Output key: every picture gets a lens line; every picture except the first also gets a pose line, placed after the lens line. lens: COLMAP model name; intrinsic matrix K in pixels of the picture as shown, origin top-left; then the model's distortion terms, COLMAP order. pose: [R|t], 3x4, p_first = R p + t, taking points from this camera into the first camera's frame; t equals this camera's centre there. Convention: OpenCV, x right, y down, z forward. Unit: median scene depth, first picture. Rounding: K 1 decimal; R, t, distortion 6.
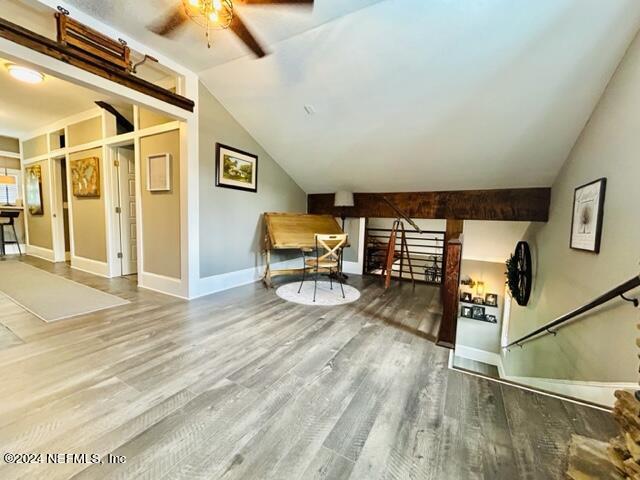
lens RADIAL K [[261.7, 0, 320.0], [0, 261.7, 240.0], [0, 0, 1]] dist [0.000195, -0.000030]
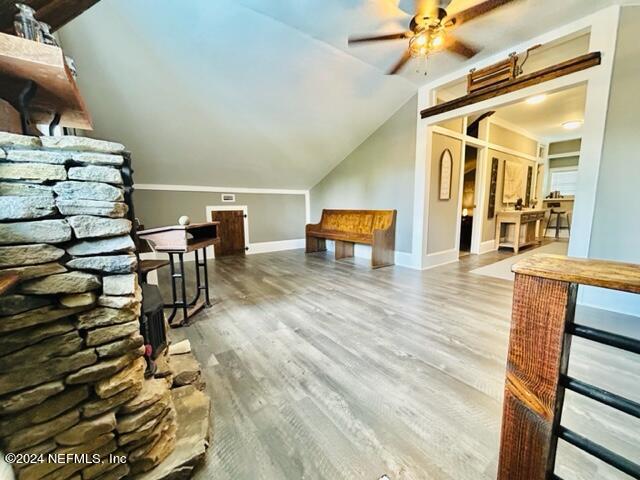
lens RADIAL K [[261.7, 0, 320.0], [0, 261.7, 240.0], [0, 0, 1]] dist [0.000195, -0.000030]
pose [[-0.419544, 0.096534, -0.902587, 1.191645], [-0.072467, 0.987594, 0.139310, -0.054393], [0.904838, 0.123854, -0.407343, 1.265453]]
